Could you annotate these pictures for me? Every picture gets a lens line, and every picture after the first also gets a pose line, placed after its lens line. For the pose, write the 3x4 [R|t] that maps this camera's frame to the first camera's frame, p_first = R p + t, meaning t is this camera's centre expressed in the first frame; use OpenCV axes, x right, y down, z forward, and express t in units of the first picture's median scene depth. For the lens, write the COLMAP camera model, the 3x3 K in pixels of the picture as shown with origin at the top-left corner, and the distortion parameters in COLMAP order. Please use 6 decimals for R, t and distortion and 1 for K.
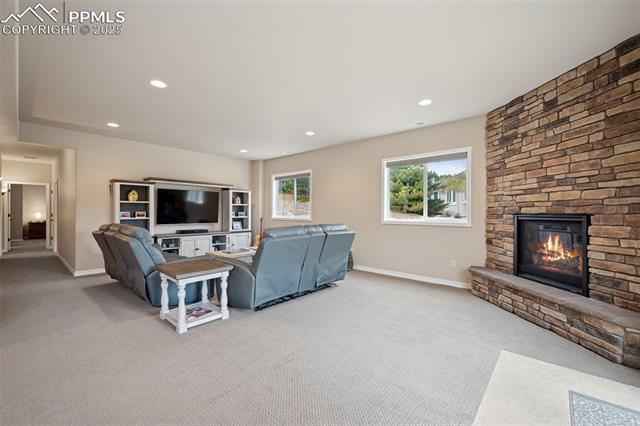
lens RADIAL K [[263.3, 0, 320.7], [0, 263.3, 213.4], [0, 0, 1]] dist [-0.001507, 0.000610]
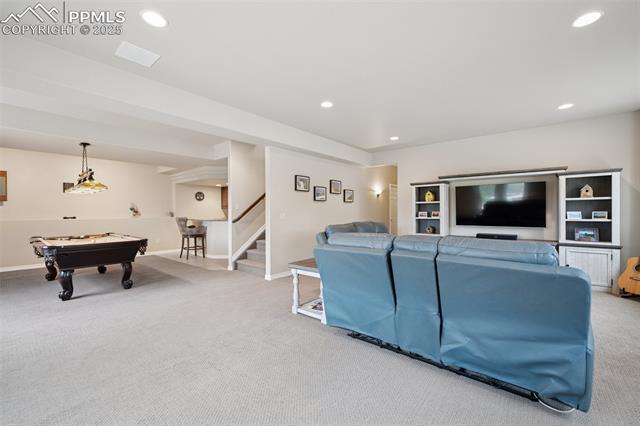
lens RADIAL K [[263.3, 0, 315.2], [0, 263.3, 211.8], [0, 0, 1]] dist [-0.001507, 0.000610]
pose [[0.007984, -0.003940, -0.999960, 0.265024], [-0.002997, 0.999988, -0.003964, -0.000509], [0.999964, 0.003028, 0.007972, 0.424499]]
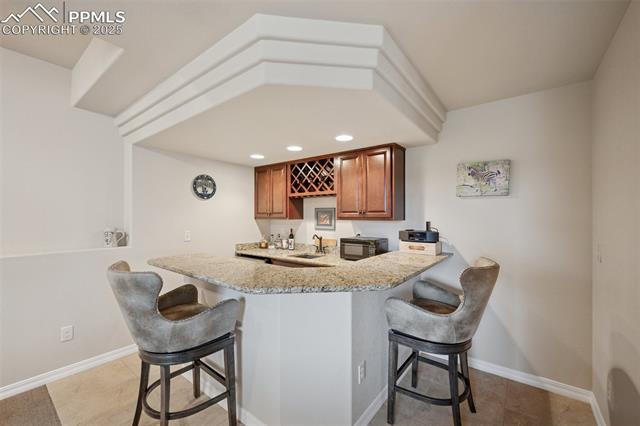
lens RADIAL K [[263.3, 0, 317.2], [0, 263.3, 214.7], [0, 0, 1]] dist [-0.001507, 0.000610]
pose [[0.043139, -0.010148, -0.999018, -0.524127], [-0.006296, 0.999926, -0.010429, -0.024424], [0.999049, 0.006739, 0.043072, 0.061311]]
